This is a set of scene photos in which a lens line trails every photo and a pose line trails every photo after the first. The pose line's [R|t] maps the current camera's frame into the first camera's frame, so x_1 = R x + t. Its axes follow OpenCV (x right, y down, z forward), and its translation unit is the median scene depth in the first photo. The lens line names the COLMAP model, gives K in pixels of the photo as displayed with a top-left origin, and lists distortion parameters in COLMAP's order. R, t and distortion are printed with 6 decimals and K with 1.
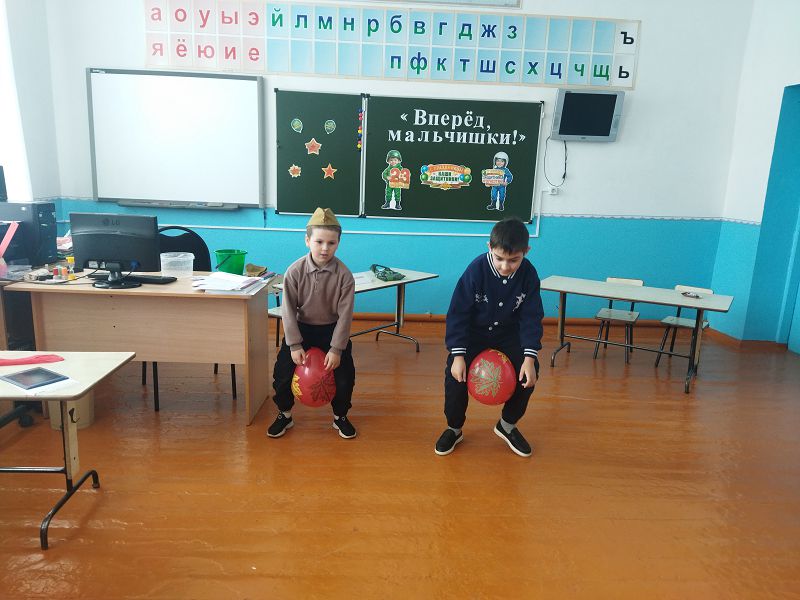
lens RADIAL K [[580.5, 0, 394.2], [0, 580.5, 306.7], [0, 0, 1]] dist [0.066297, -0.087127]
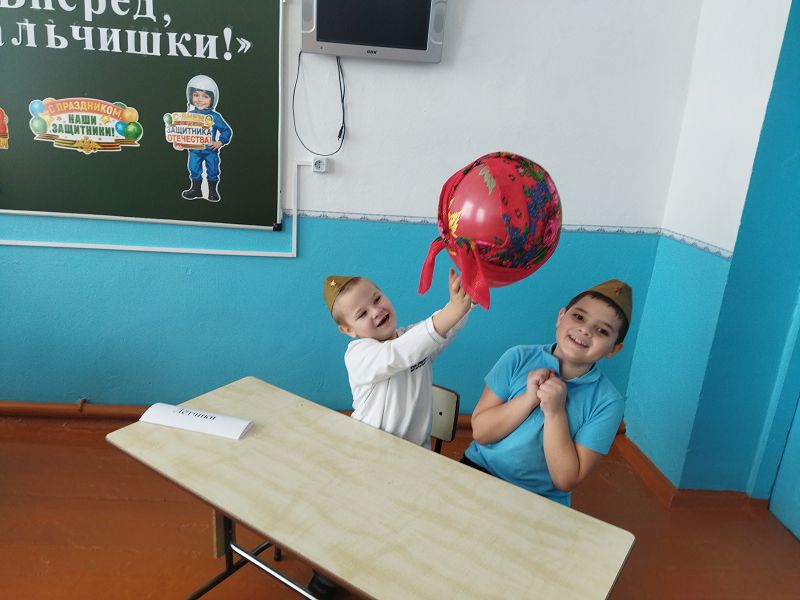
lens RADIAL K [[580.5, 0, 398.5], [0, 580.5, 307.2], [0, 0, 1]] dist [0.066297, -0.087127]
pose [[0.999475, 0.023980, 0.021783, 0.338959], [-0.025811, 0.995779, 0.088075, -0.128402], [-0.019579, -0.088591, 0.995876, 0.522021]]
